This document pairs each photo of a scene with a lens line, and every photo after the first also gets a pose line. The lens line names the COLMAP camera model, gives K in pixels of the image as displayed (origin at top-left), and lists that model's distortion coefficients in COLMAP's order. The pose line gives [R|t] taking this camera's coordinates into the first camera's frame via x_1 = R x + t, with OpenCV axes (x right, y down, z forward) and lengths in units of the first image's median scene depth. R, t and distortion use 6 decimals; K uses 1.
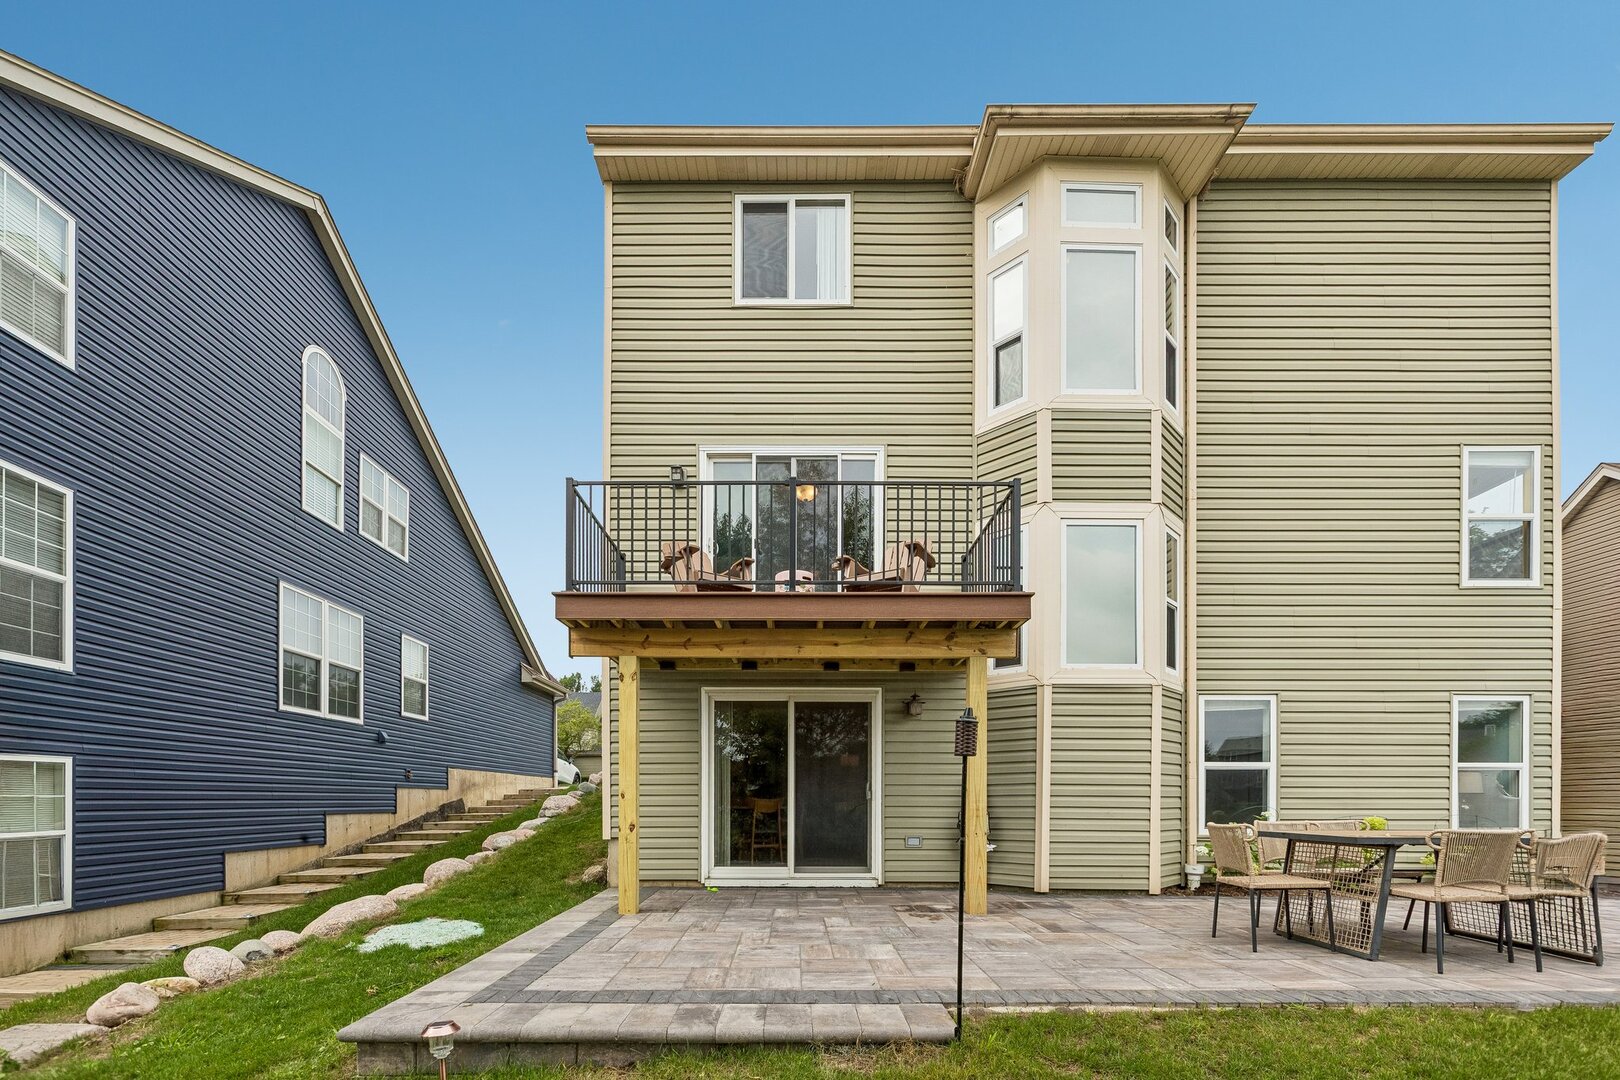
lens RADIAL K [[723.8, 0, 808.4], [0, 723.8, 542.6], [0, 0, 1]] dist [0.002830, -0.000638]
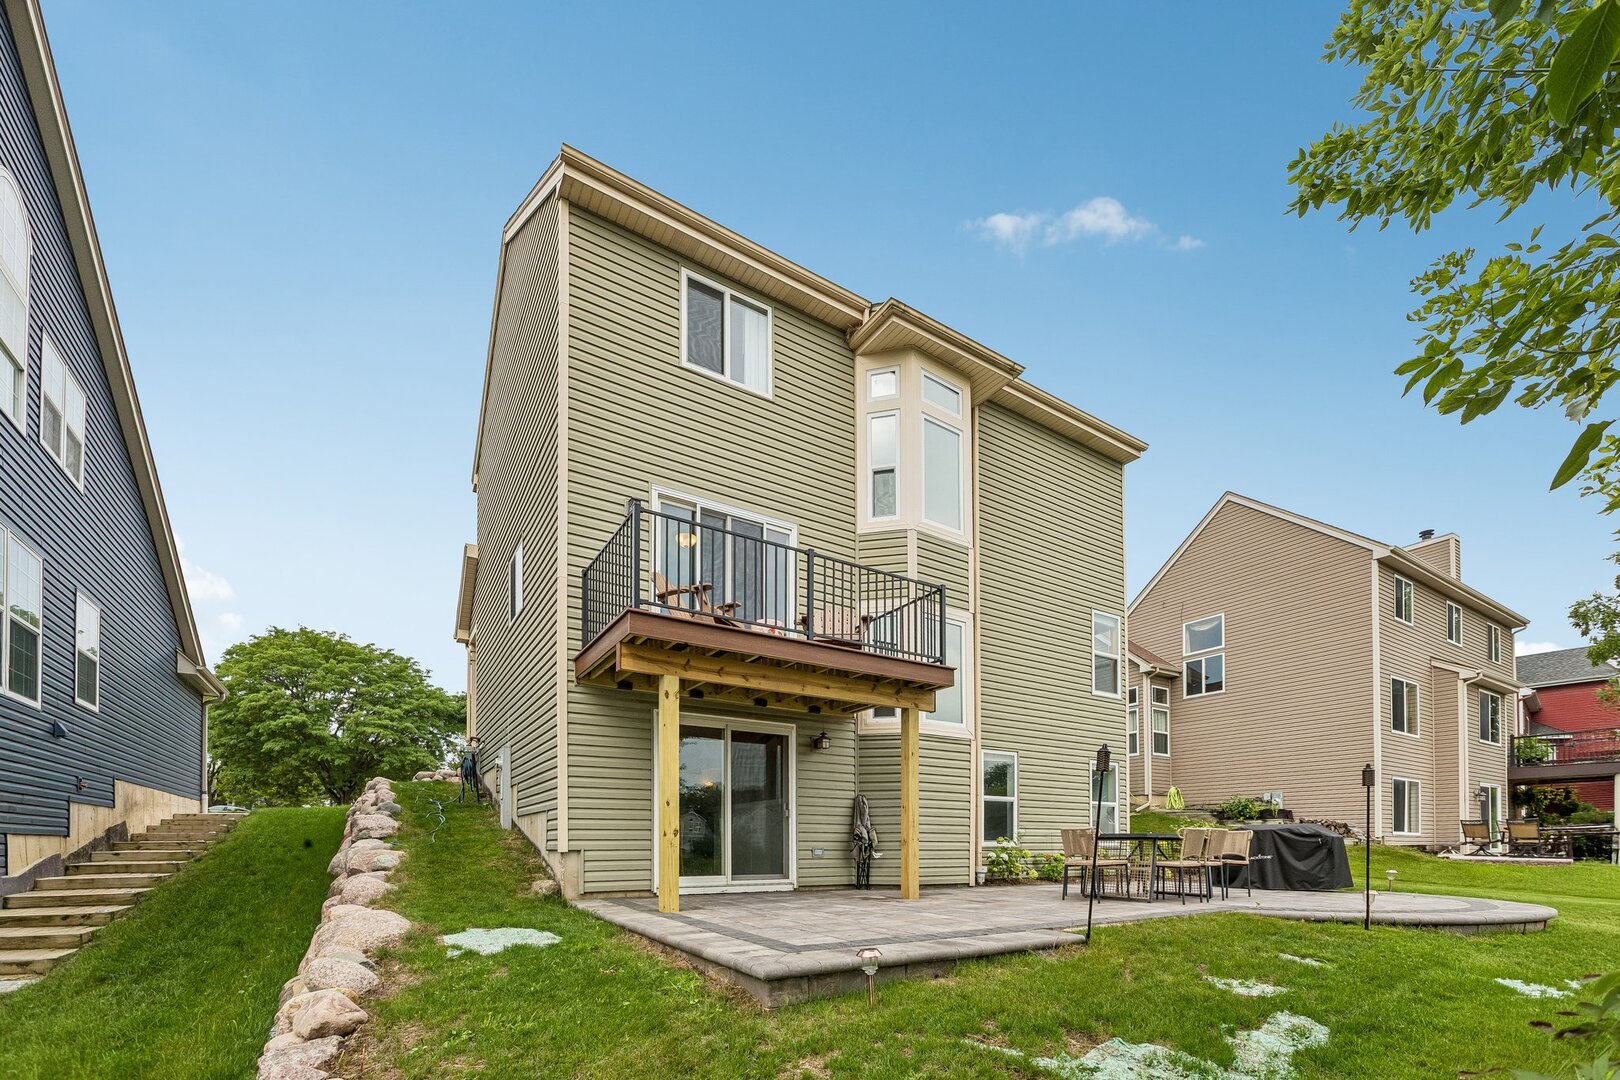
lens RADIAL K [[715.8, 0, 807.1], [0, 715.8, 511.6], [0, 0, 1]] dist [0.001191, -0.000226]
pose [[0.816831, 0.244893, 0.522316, -0.502483], [-0.189385, 0.969077, -0.158187, 0.032543], [-0.544903, 0.030293, 0.837951, -0.031971]]
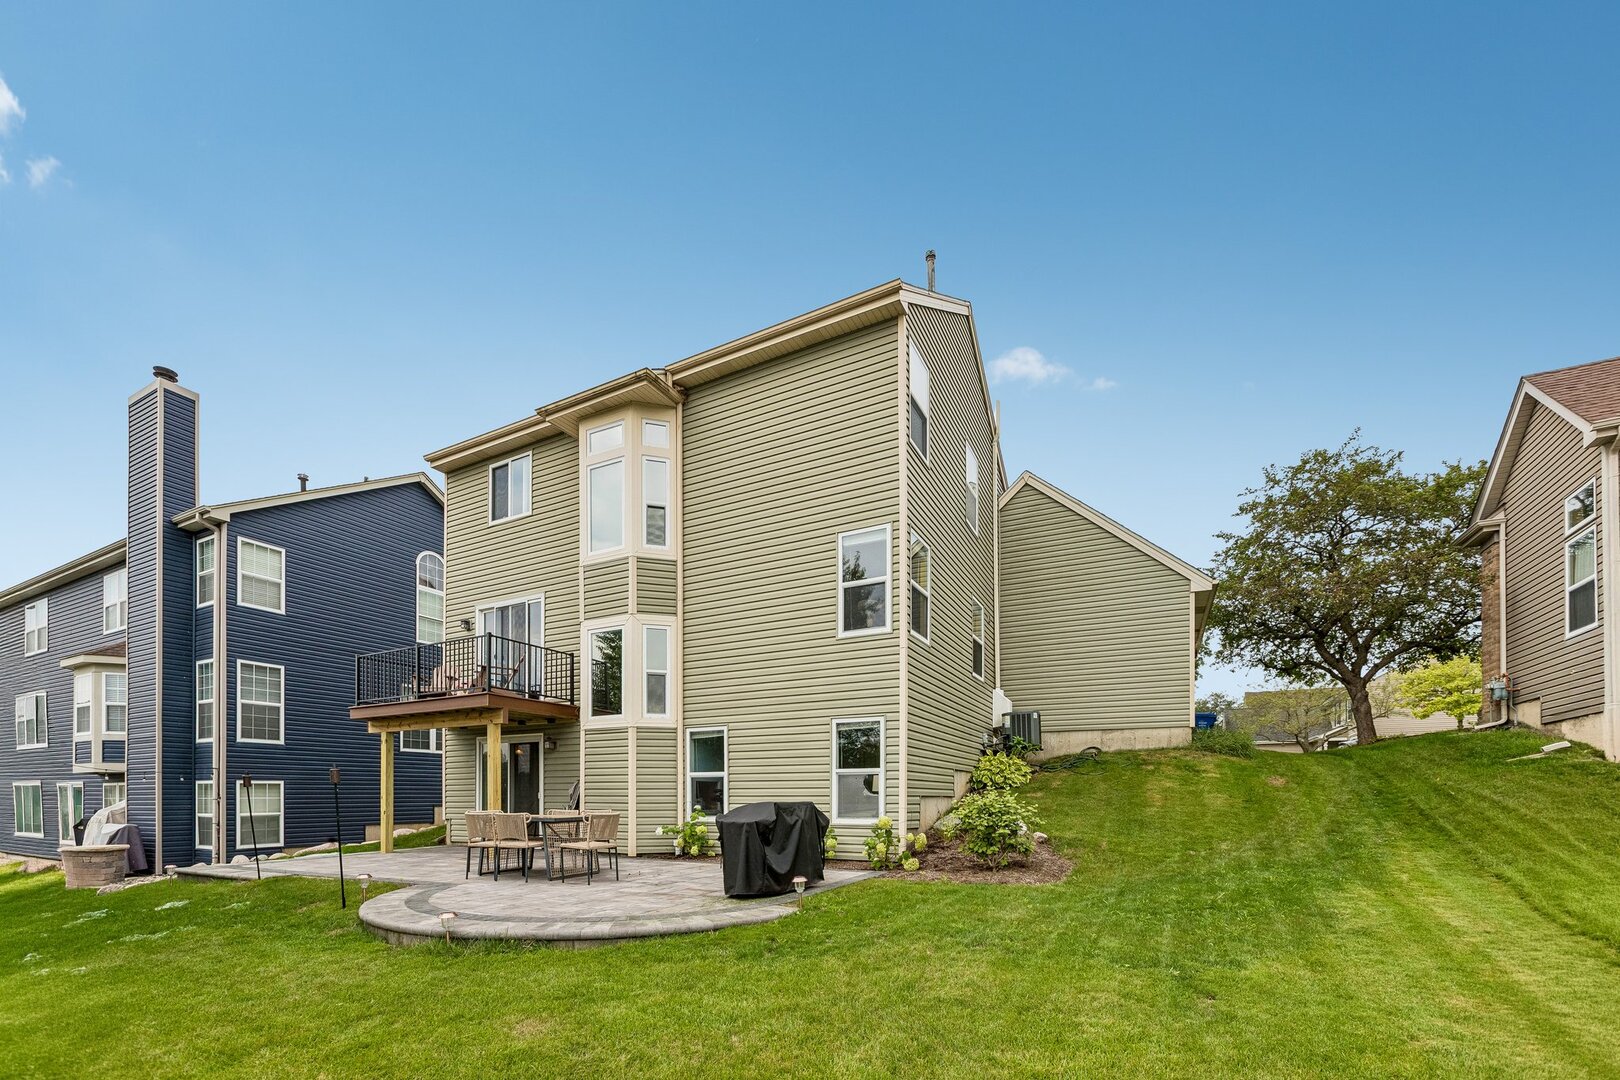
lens RADIAL K [[714.4, 0, 811.1], [0, 714.4, 462.8], [0, 0, 1]] dist [0.002936, 0.000227]
pose [[0.859879, -0.218540, -0.461355, 1.713094], [0.175531, 0.975203, -0.134790, -0.100779], [0.479371, 0.034921, 0.876917, -0.268411]]
